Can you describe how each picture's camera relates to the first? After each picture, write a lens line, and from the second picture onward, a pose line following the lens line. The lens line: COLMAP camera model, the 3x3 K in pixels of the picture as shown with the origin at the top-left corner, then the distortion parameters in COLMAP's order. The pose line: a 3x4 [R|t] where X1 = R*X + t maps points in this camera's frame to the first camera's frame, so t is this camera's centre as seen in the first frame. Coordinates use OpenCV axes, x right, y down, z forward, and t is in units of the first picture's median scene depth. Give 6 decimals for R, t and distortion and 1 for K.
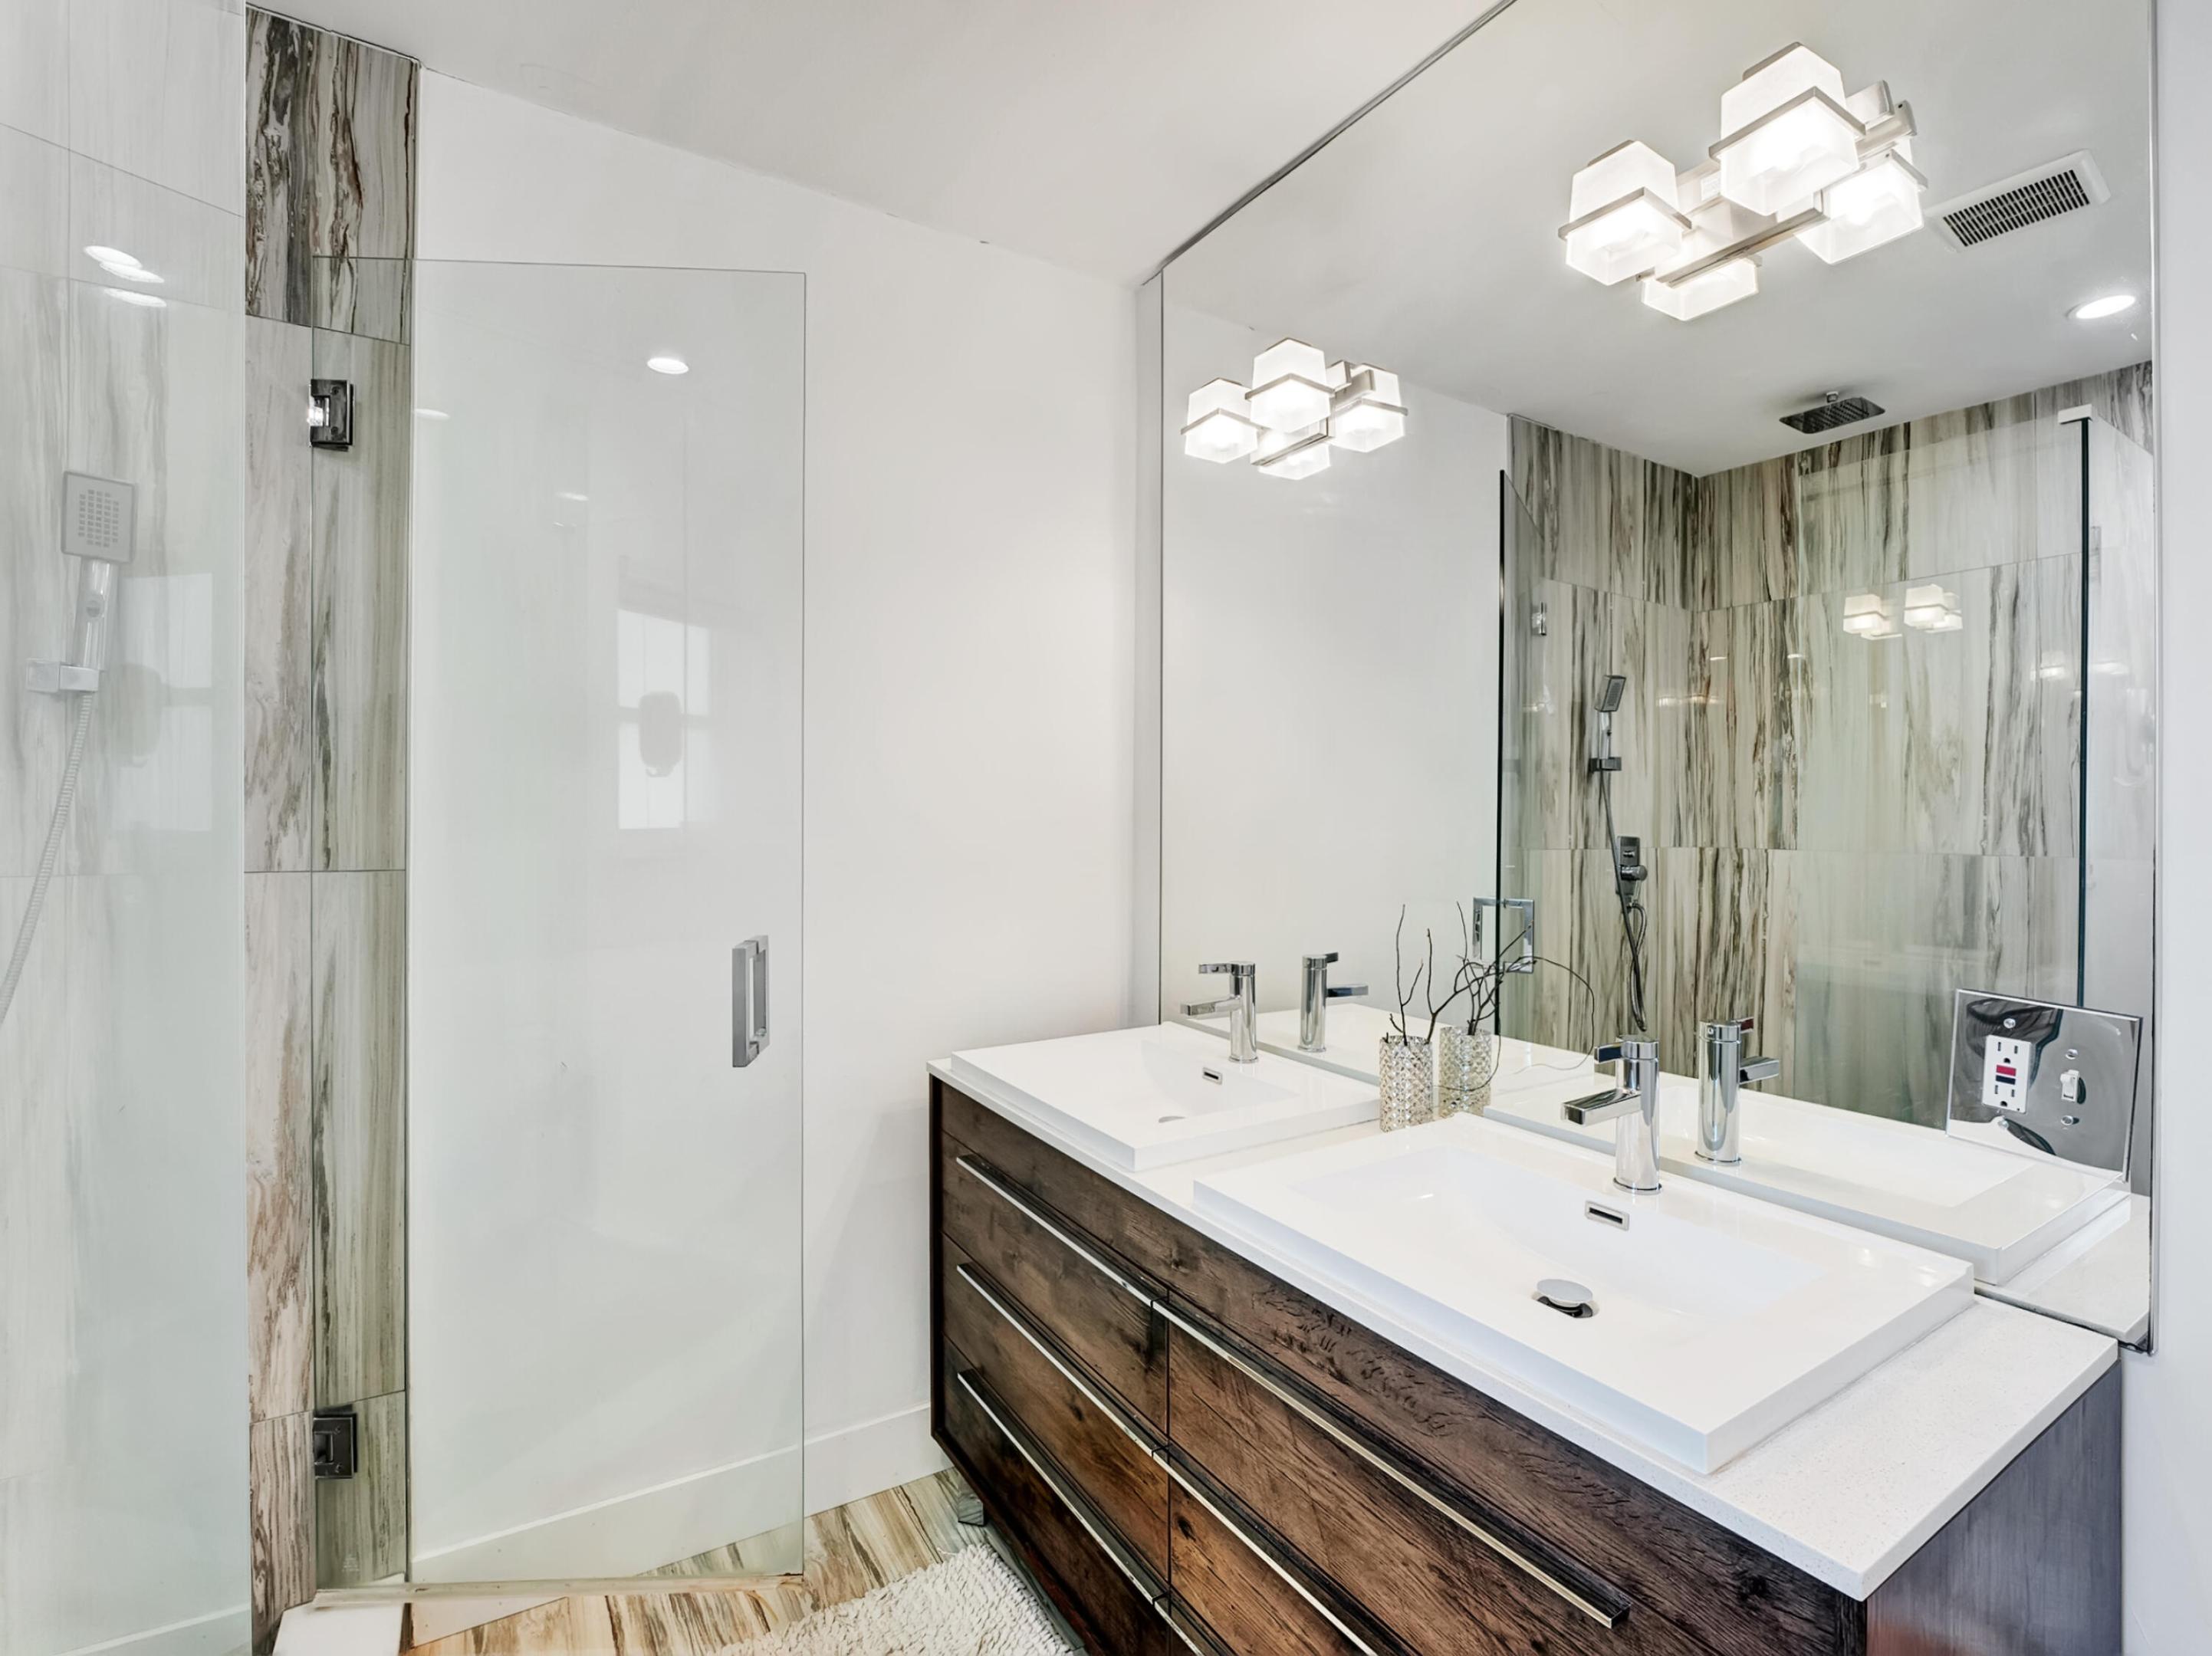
lens RADIAL K [[1018.5, 0, 1100.3], [0, 1018.5, 827.7], [0, 0, 1]] dist [-0.027364, 0.001694]
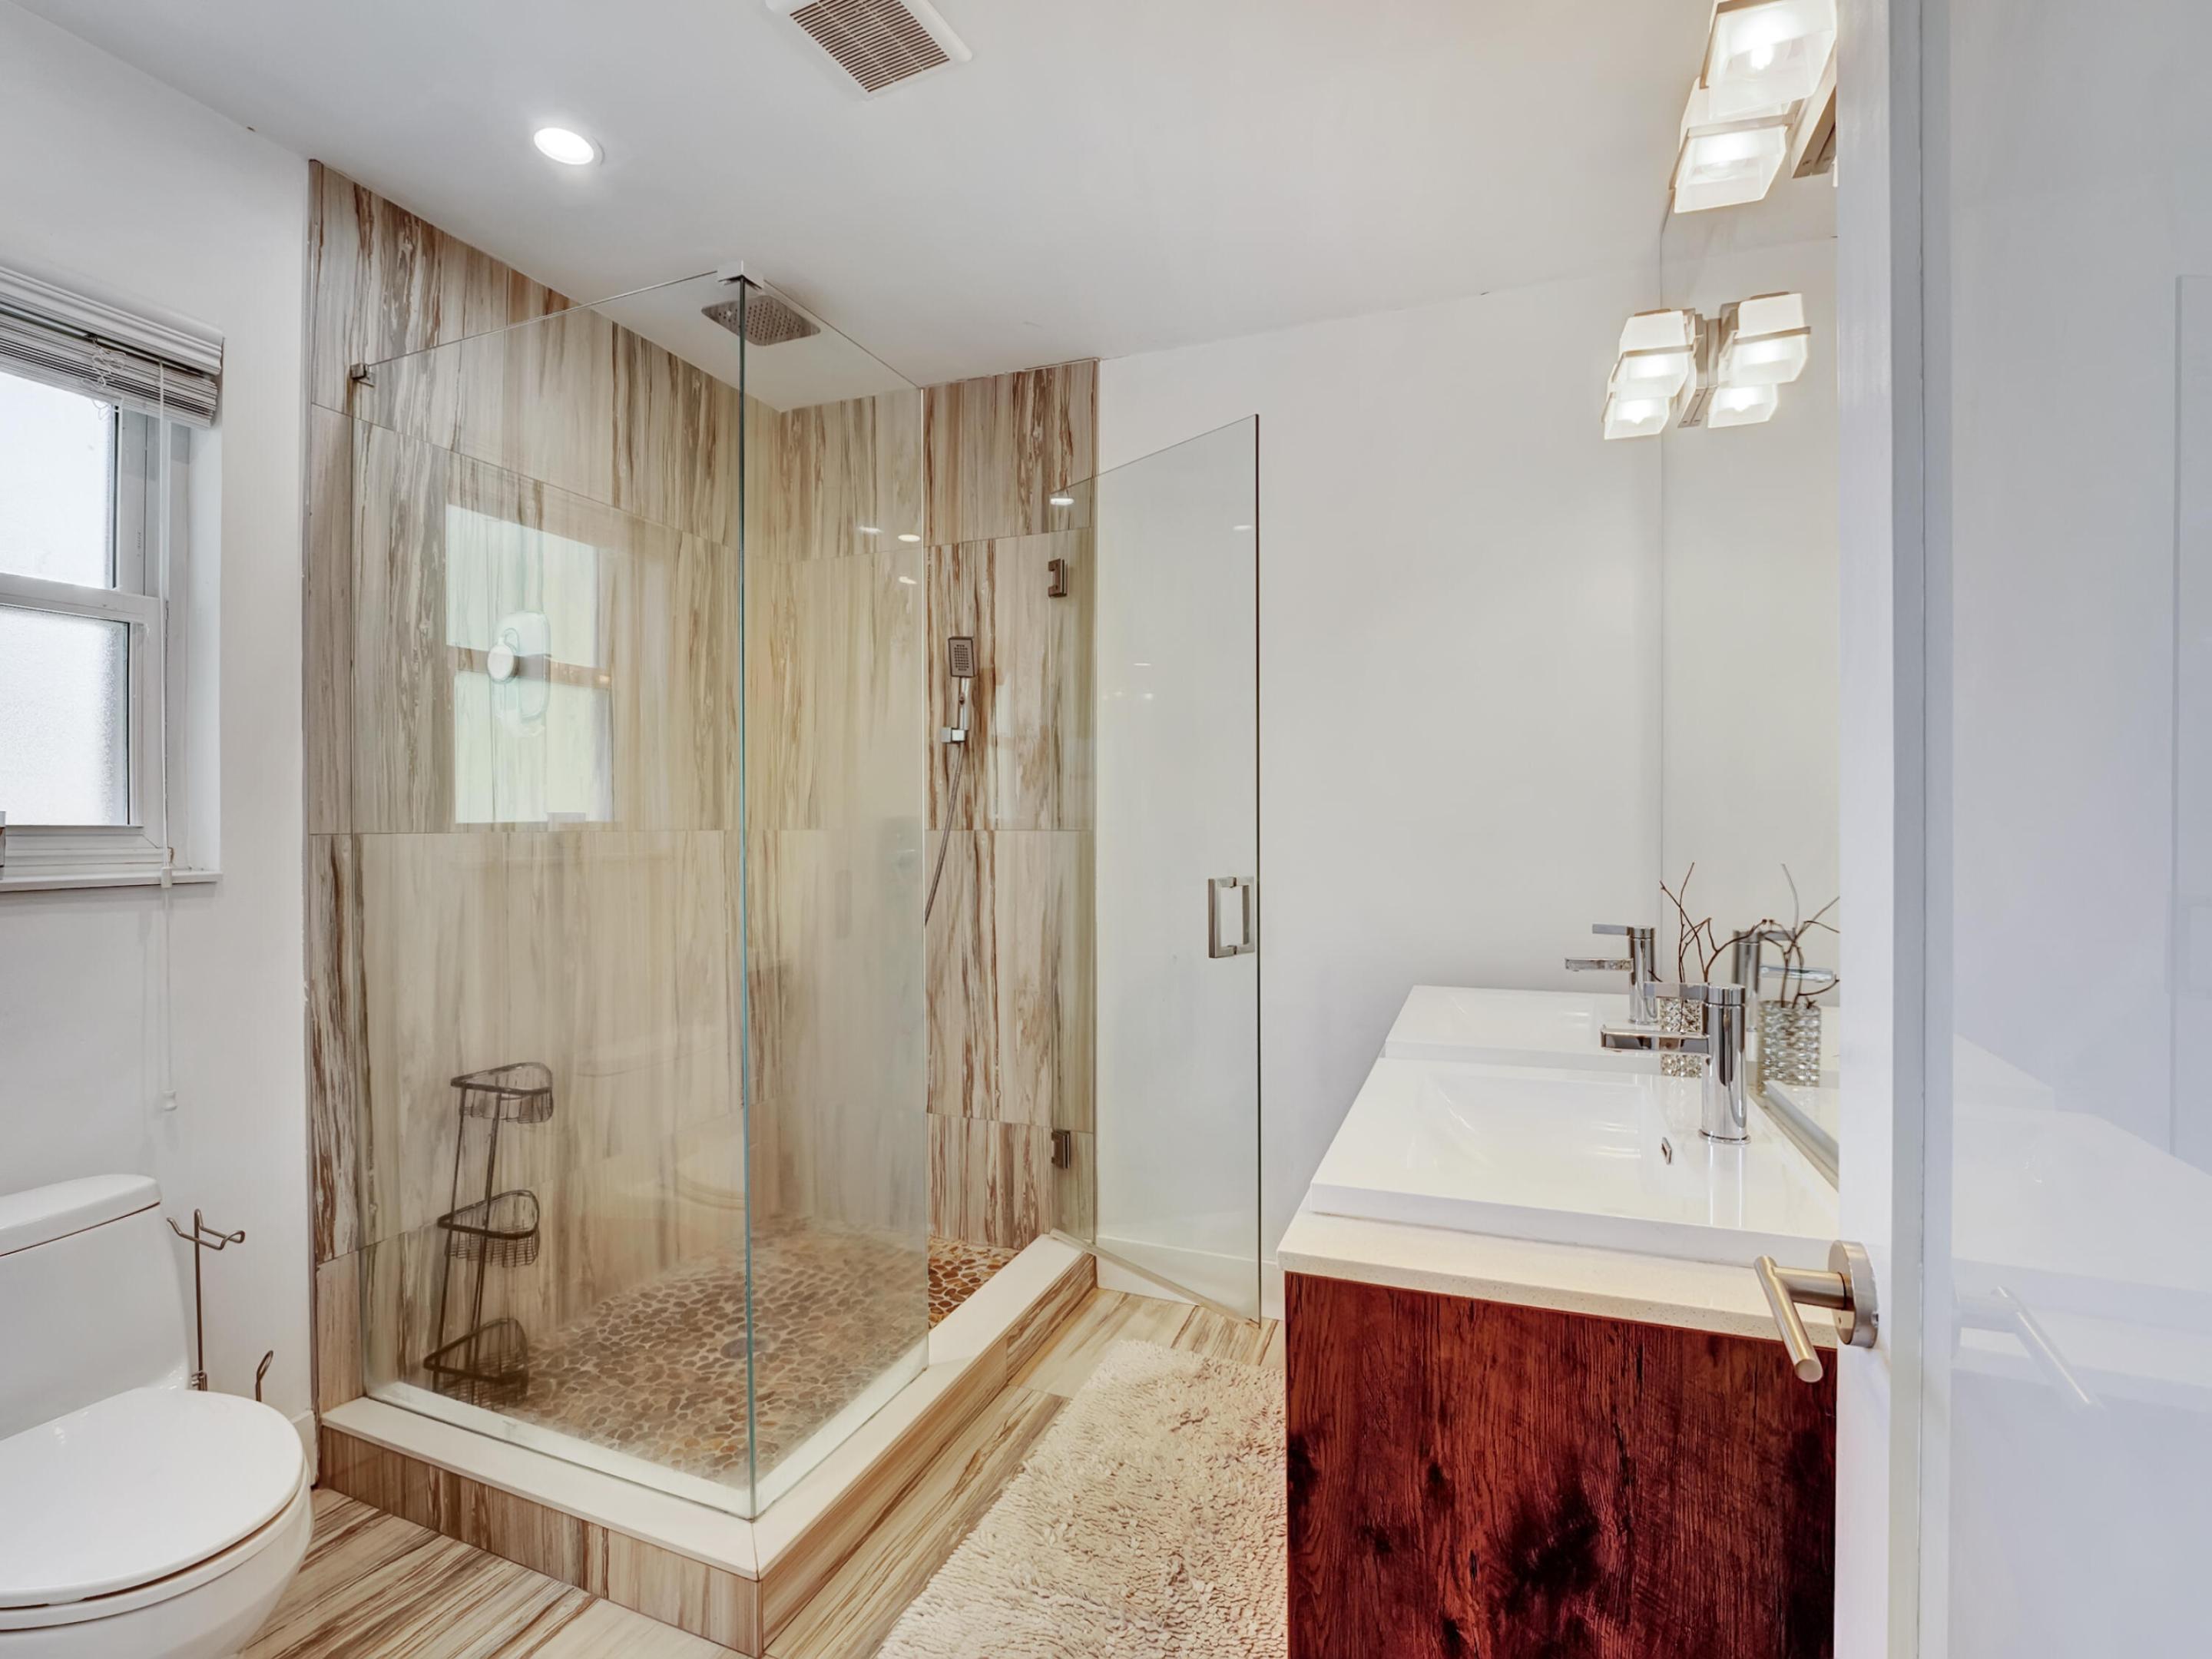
lens RADIAL K [[1018.6, 0, 1111.8], [0, 1018.6, 826.1], [0, 0, 1]] dist [-0.027364, 0.001694]
pose [[0.610403, -0.003621, -0.792083, 0.740591], [0.000452, 0.999991, -0.004223, 0.043256], [0.792091, 0.002219, 0.610399, -0.049875]]
